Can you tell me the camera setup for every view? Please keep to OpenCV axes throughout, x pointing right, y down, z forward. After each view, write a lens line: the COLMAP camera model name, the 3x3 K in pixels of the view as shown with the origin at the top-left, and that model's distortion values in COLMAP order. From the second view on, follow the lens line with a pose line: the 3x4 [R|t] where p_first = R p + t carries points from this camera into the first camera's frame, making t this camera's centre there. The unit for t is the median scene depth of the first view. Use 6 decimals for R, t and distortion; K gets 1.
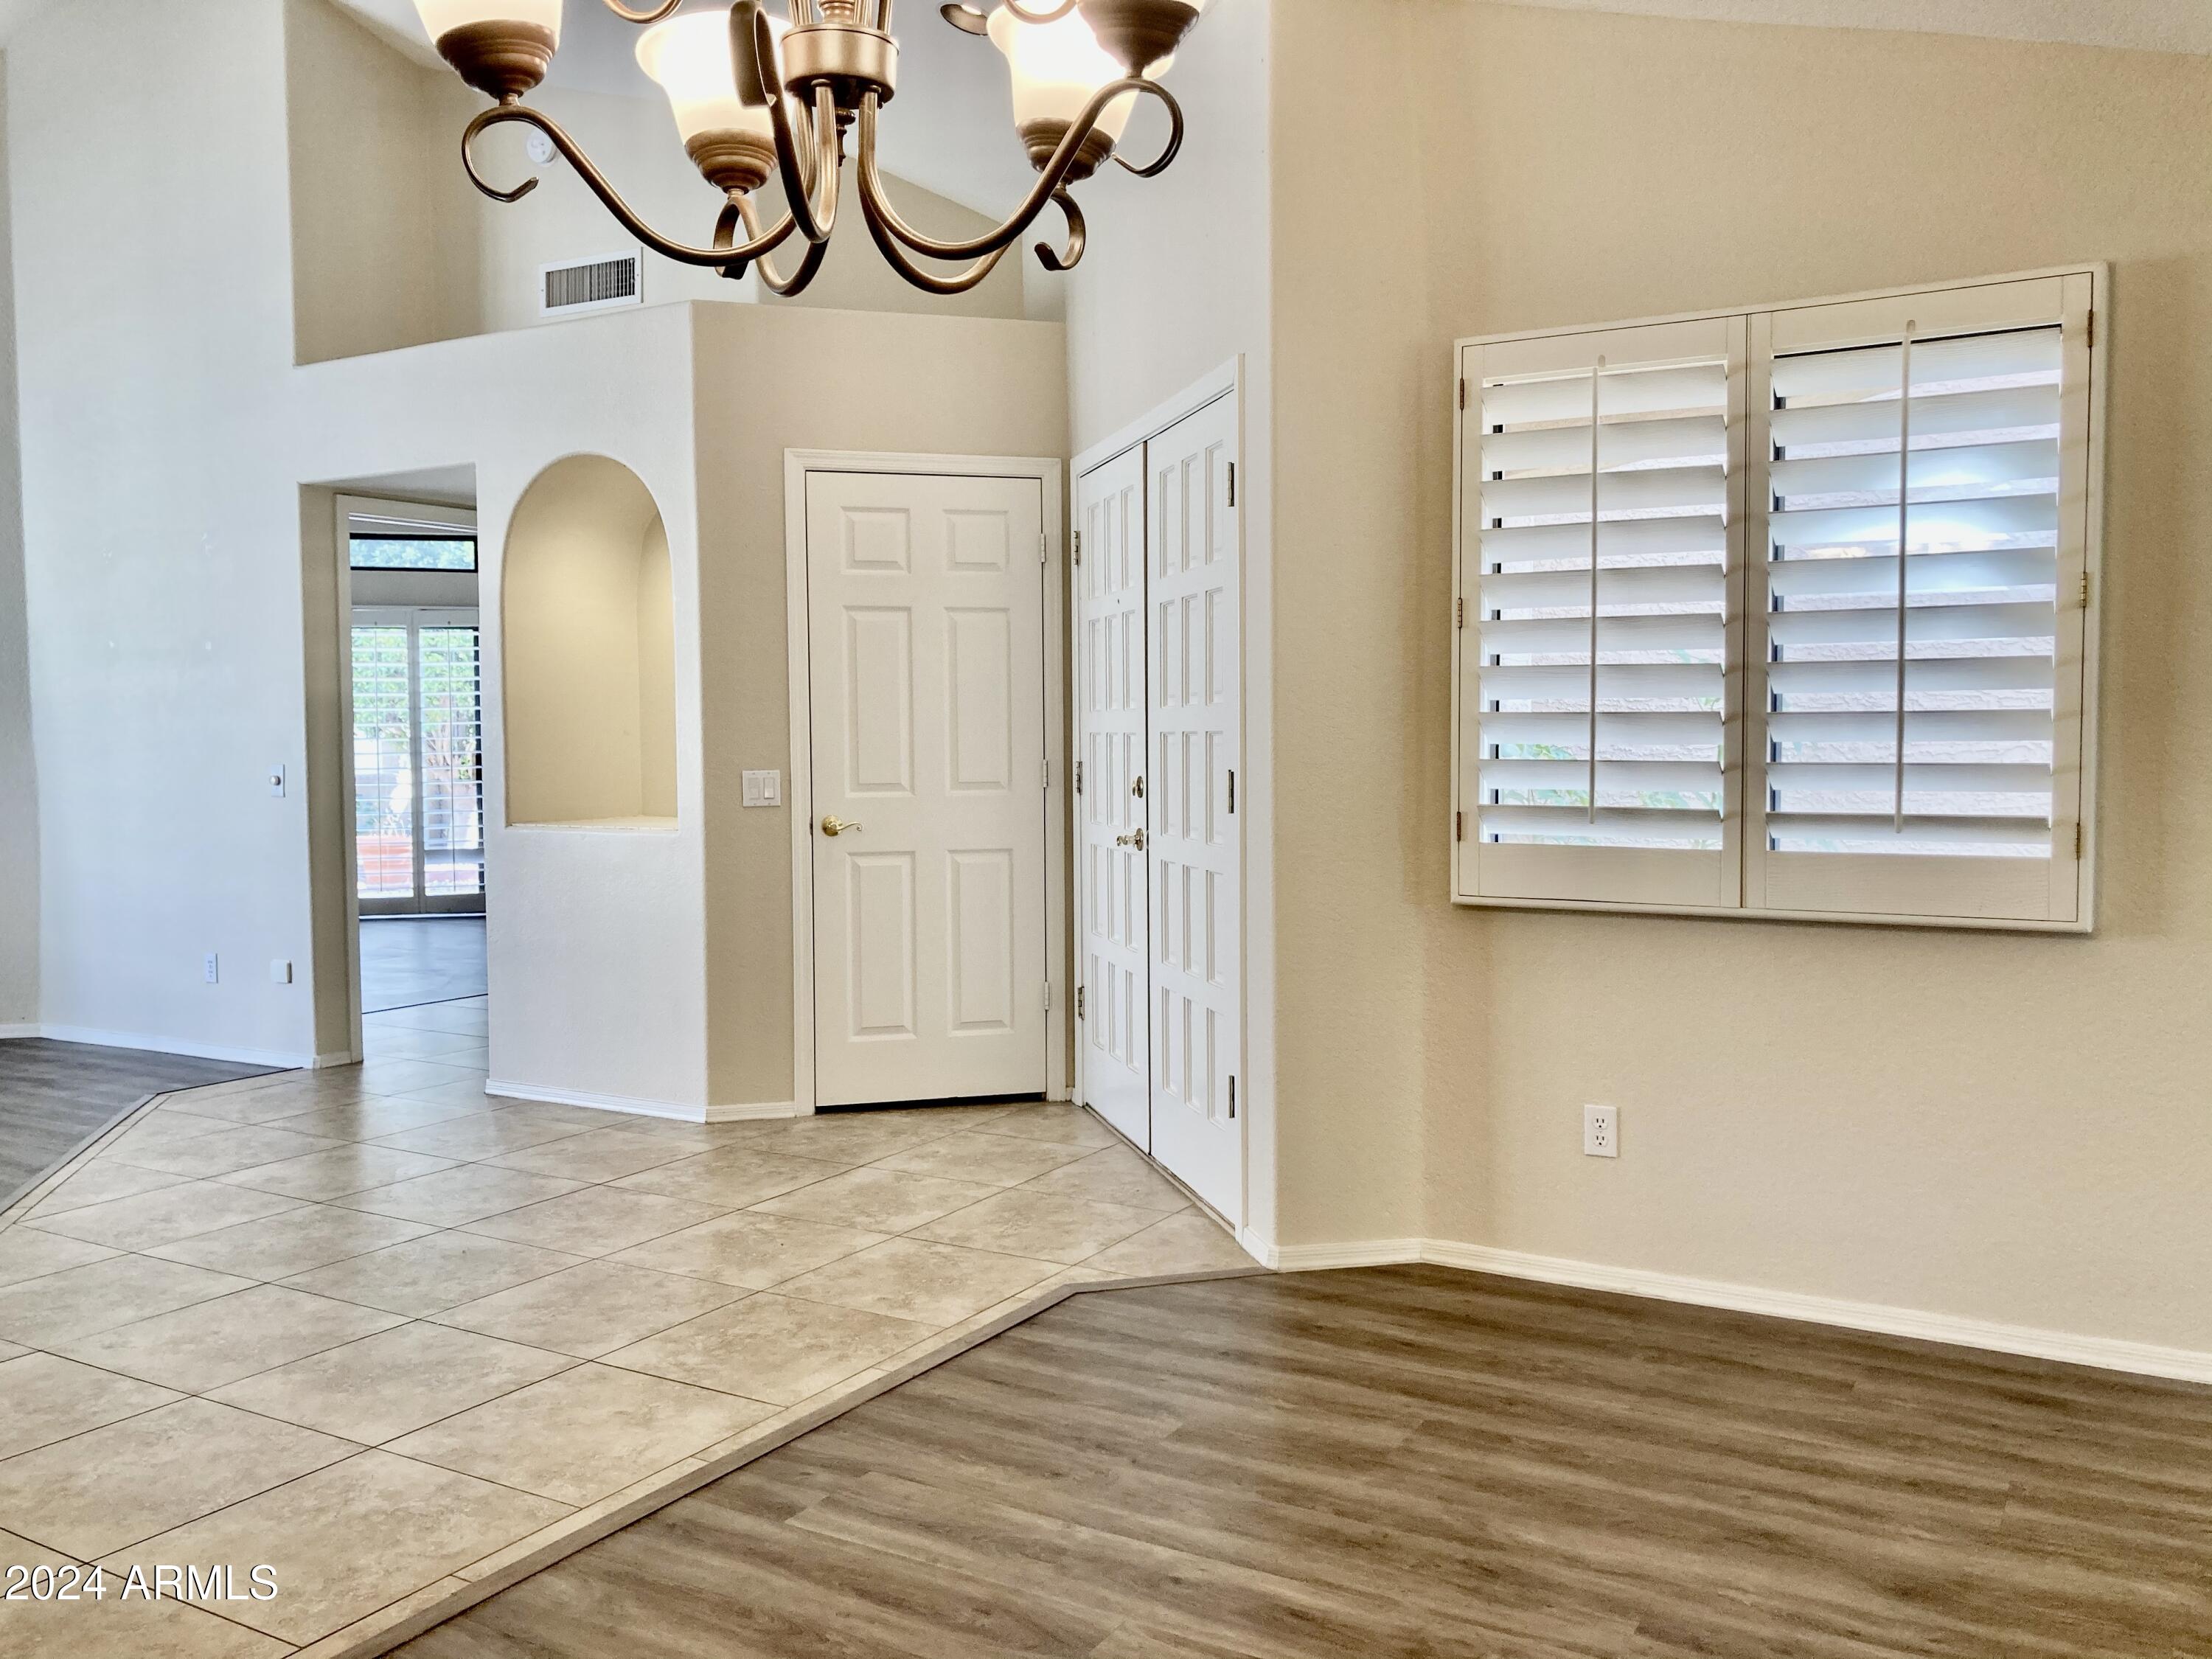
lens RADIAL K [[1776.7, 0, 1106.0], [0, 1776.7, 829.5], [0, 0, 1]] dist [-0.000077, -0.049038]
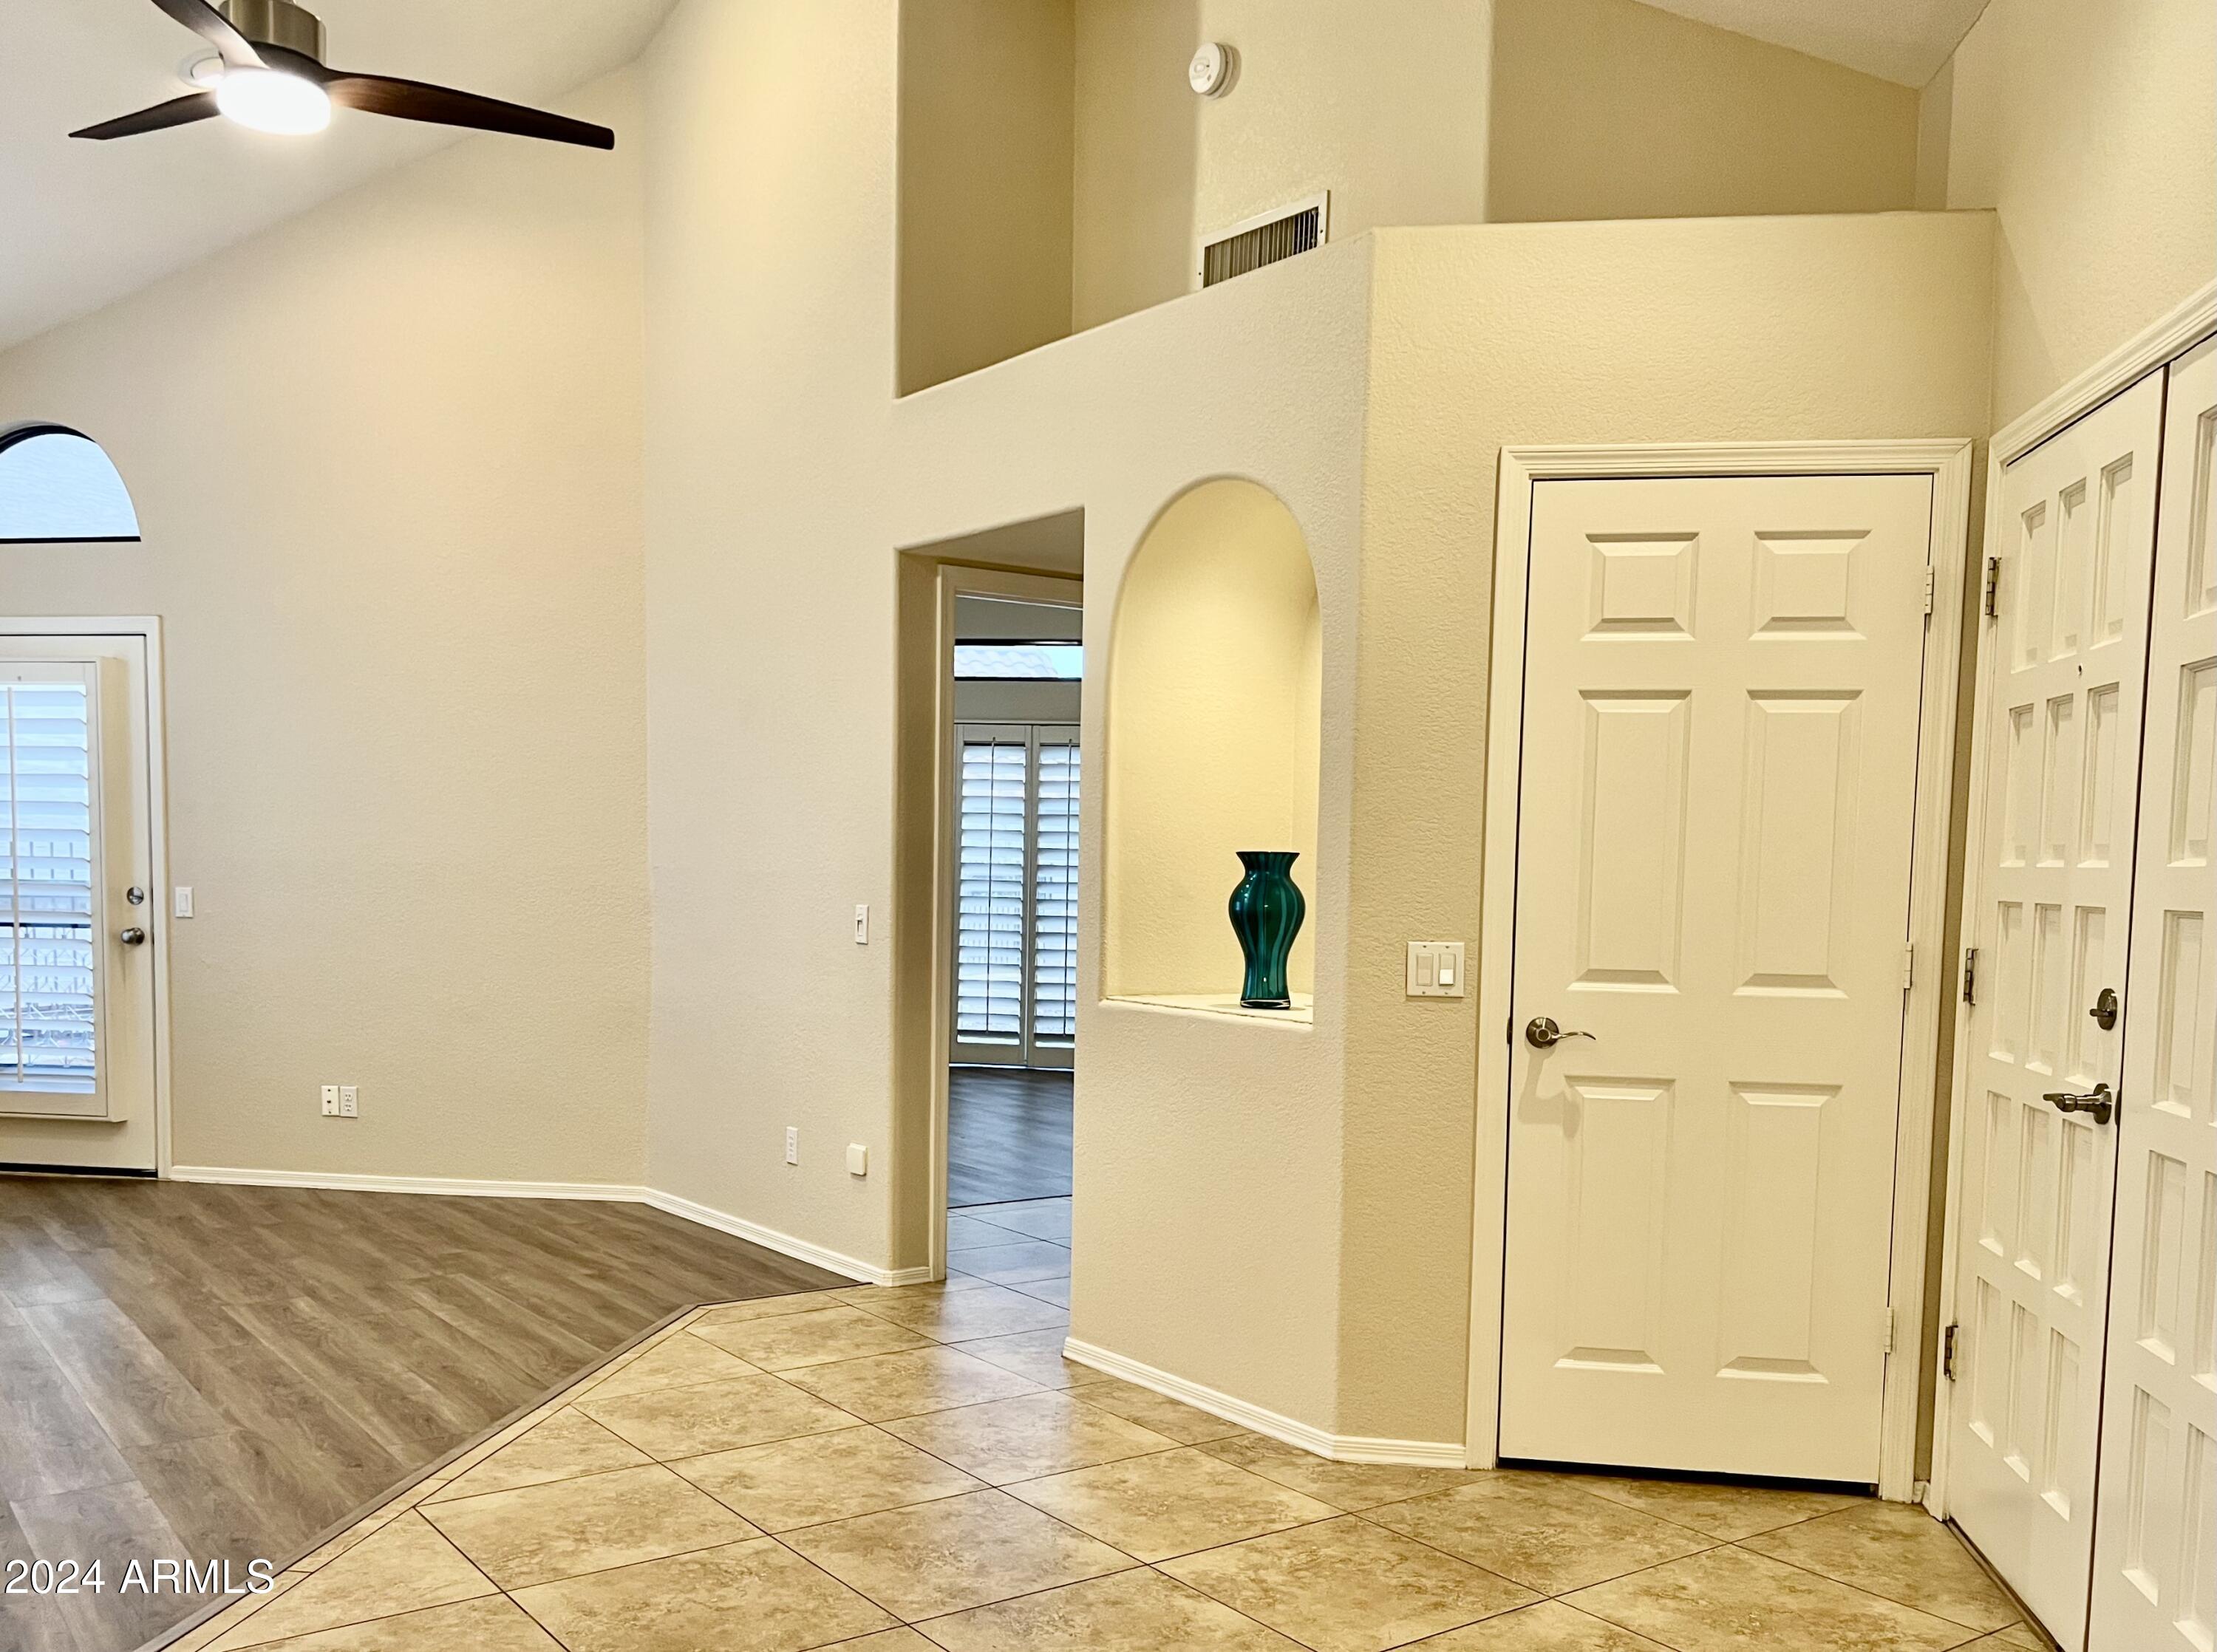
lens RADIAL K [[1914.6, 0, 1110.5], [0, 1914.6, 1013.2], [0, 0, 1]] dist [0.050139, 0.000139]
pose [[0.917712, 0.054961, -0.393426, -0.023975], [-0.046988, 0.998449, 0.029875, -0.022880], [0.394457, -0.008930, 0.918871, 0.295409]]
